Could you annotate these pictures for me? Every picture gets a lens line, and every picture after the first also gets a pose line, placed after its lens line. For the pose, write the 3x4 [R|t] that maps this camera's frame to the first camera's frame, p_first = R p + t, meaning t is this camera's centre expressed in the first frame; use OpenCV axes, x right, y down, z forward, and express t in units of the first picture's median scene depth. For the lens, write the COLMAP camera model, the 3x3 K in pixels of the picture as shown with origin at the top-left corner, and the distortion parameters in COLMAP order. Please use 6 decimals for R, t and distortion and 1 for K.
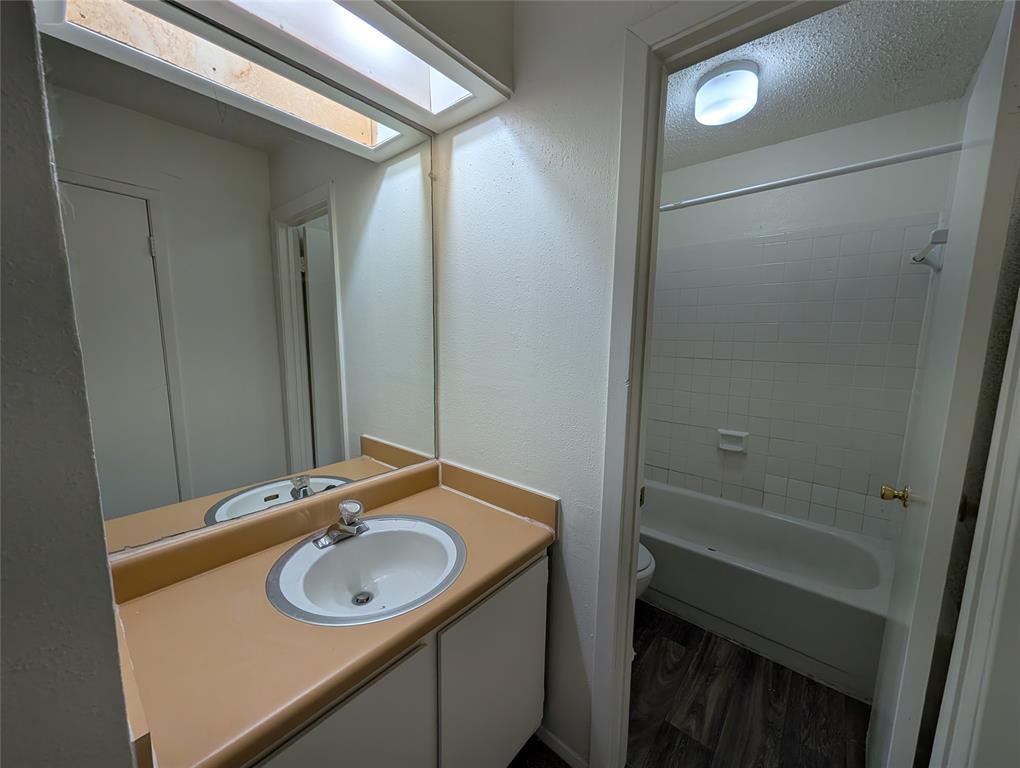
lens RADIAL K [[385.6, 0, 489.0], [0, 385.6, 374.2], [0, 0, 1]] dist [-0.000492, -0.000551]
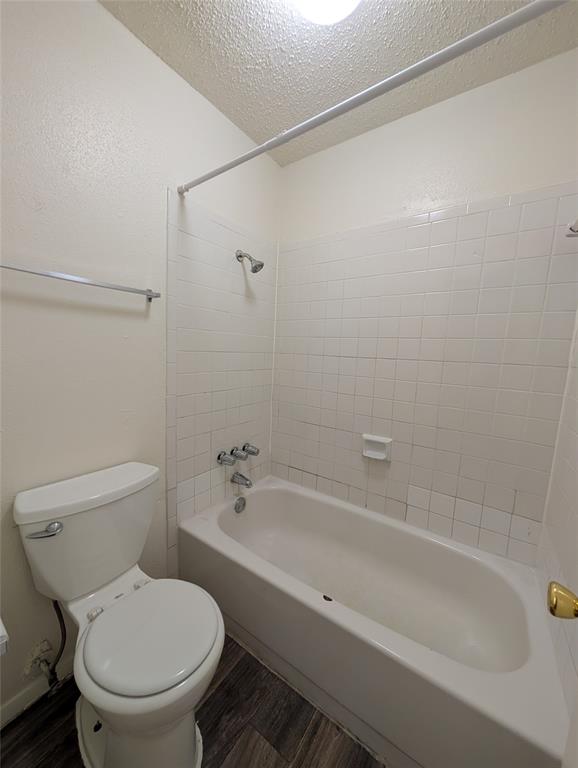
lens RADIAL K [[290.4, 0, 272.4], [0, 290.4, 374.8], [0, 0, 1]] dist [-0.000492, -0.000551]
pose [[0.995425, 0.019414, 0.093551, 0.323420], [-0.018179, 0.999736, -0.014033, 0.015758], [-0.093798, 0.012268, 0.995516, 0.342380]]
